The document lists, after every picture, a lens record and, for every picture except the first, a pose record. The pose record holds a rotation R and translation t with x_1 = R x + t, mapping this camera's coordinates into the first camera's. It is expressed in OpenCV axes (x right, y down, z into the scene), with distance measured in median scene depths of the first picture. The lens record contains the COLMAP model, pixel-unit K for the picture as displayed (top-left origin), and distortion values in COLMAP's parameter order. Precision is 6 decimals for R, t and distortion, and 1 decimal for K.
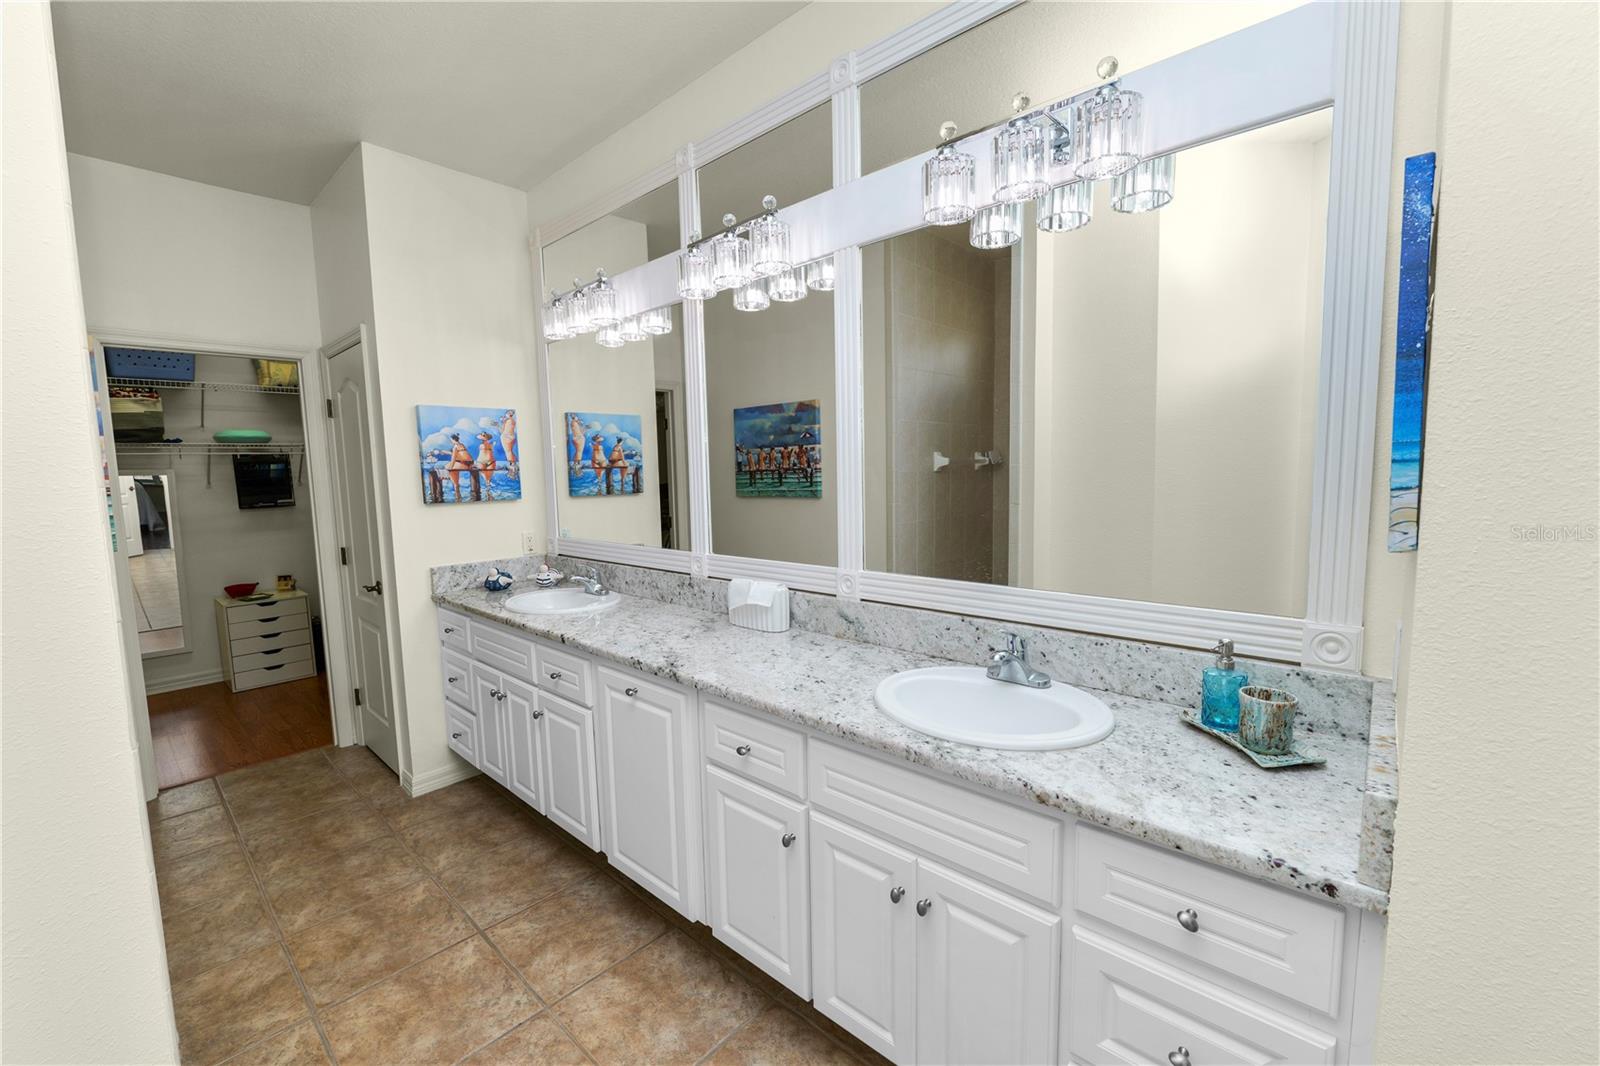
lens RADIAL K [[651.7, 0, 795.3], [0, 651.7, 529.1], [0, 0, 1]] dist [-0.013132, 0.001333]
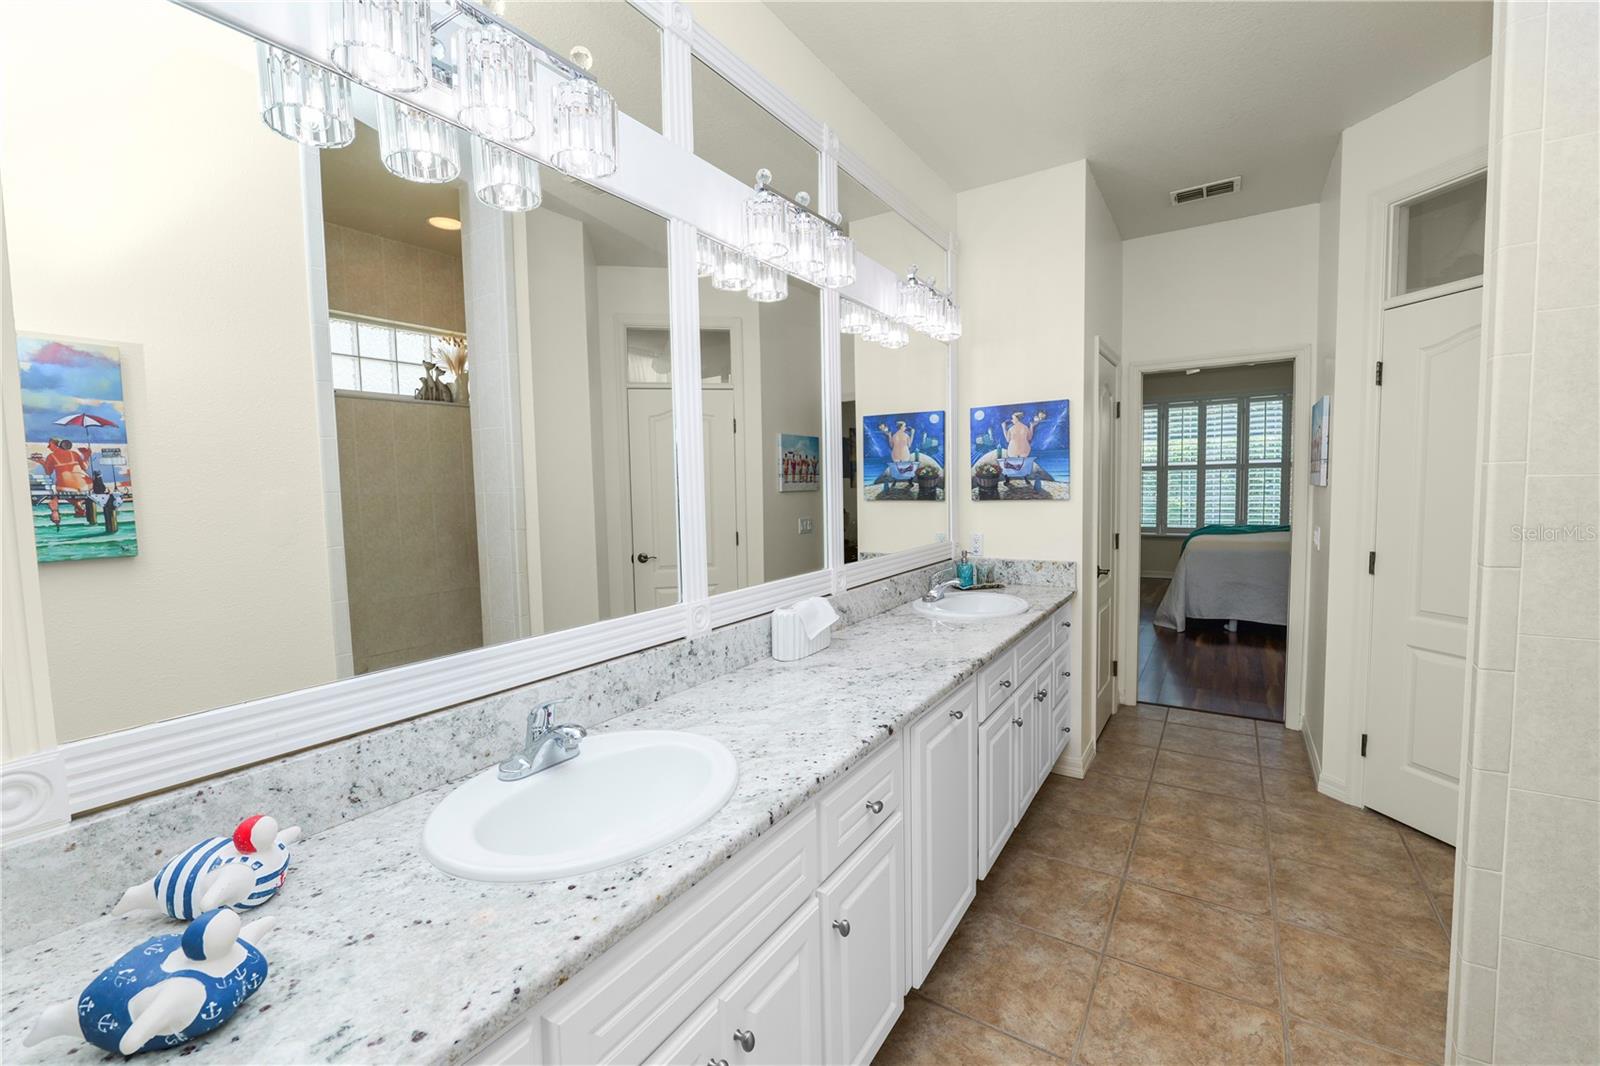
lens RADIAL K [[651.7, 0, 796.0], [0, 651.7, 532.9], [0, 0, 1]] dist [-0.013132, 0.001333]
pose [[-0.146826, -0.047877, 0.988003, -0.983184], [0.119368, 0.990671, 0.065746, -0.076197], [-0.981934, 0.127589, -0.139741, 1.175585]]
